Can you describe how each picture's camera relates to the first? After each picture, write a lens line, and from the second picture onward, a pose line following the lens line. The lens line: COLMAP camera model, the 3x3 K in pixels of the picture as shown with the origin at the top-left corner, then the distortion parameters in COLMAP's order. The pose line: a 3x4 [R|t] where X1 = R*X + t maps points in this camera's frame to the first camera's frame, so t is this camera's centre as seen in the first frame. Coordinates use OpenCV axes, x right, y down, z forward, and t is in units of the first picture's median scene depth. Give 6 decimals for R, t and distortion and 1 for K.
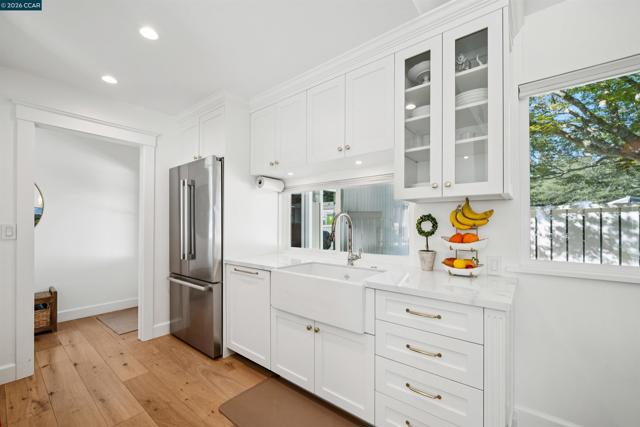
lens RADIAL K [[268.8, 0, 318.6], [0, 268.8, 218.9], [0, 0, 1]] dist [-0.000658, 0.000162]
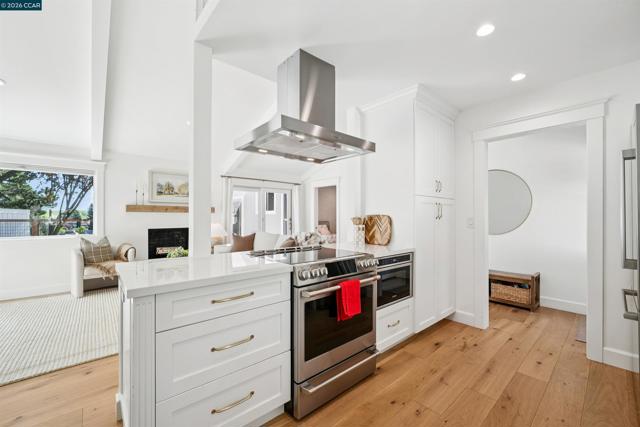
lens RADIAL K [[264.1, 0, 320.0], [0, 264.1, 213.5], [0, 0, 1]] dist [0.000967, 0.000437]
pose [[-0.169406, -0.015211, -0.985429, 0.333365], [0.019653, 0.999630, -0.018809, 0.011773], [0.985350, -0.022553, -0.169045, 0.383954]]
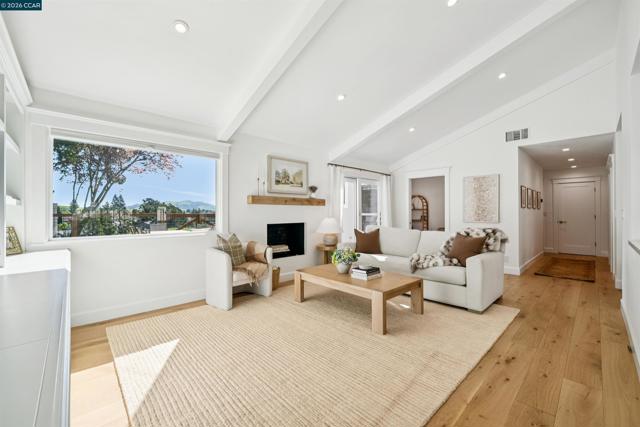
lens RADIAL K [[264.1, 0, 320.0], [0, 264.1, 213.5], [0, 0, 1]] dist [0.000967, 0.000437]
pose [[-0.131817, 0.001183, -0.991273, 0.215874], [0.018716, 0.999824, -0.001296, 0.004637], [0.991097, -0.018724, -0.131816, -0.733409]]
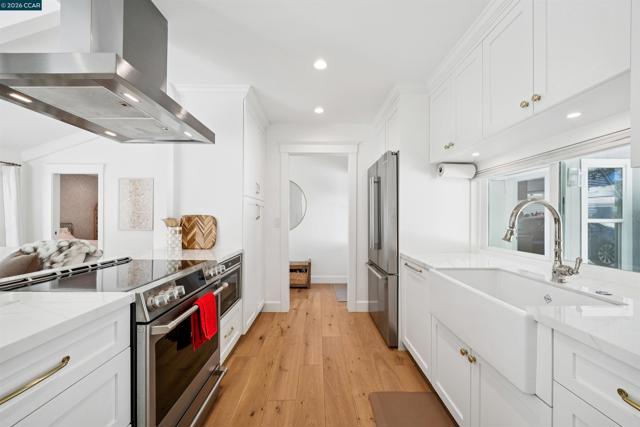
lens RADIAL K [[255.1, 0, 319.3], [0, 255.1, 215.6], [0, 0, 1]] dist [-0.009256, 0.000027]
pose [[0.633949, -0.006231, -0.773350, 0.199096], [0.013856, 0.999899, 0.003302, 0.005902], [0.773251, -0.012809, 0.633971, 0.172662]]
